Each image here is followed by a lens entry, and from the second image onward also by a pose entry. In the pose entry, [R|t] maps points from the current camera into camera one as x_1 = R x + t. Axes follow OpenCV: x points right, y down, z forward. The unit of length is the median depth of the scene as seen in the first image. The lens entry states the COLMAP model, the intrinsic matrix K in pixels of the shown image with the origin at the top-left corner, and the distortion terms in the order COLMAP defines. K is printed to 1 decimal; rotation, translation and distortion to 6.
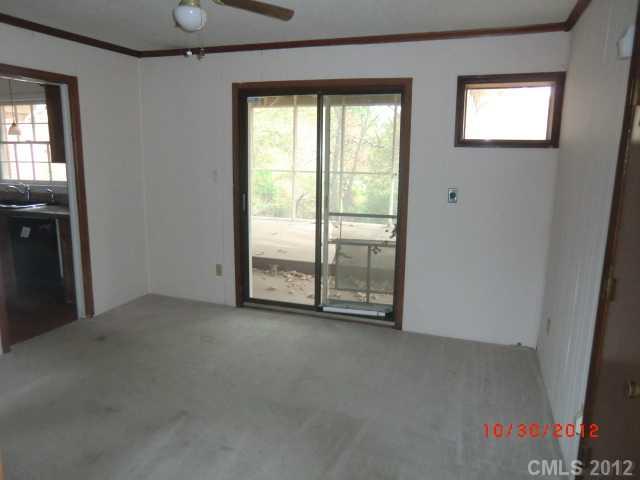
lens RADIAL K [[470.7, 0, 321.4], [0, 470.7, 240.3], [0, 0, 1]] dist [0.027187, 0.003723]
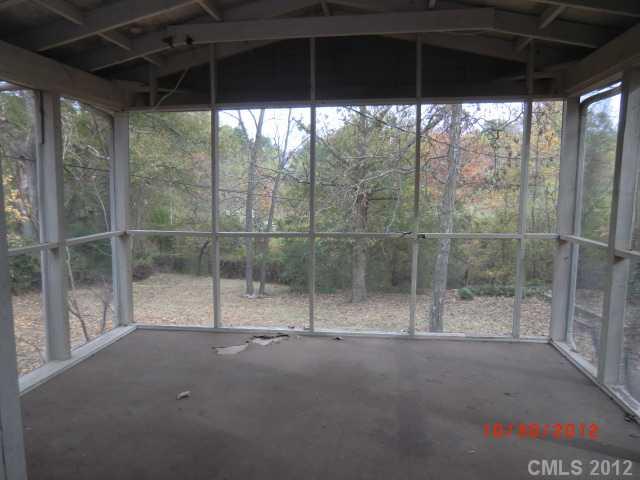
lens RADIAL K [[470.7, 0, 318.3], [0, 470.7, 239.0], [0, 0, 1]] dist [0.027187, 0.003723]
pose [[0.979588, -0.031153, 0.198588, -0.017520], [0.046629, 0.996187, -0.073734, -0.032065], [-0.195534, 0.081489, 0.977306, 0.160398]]
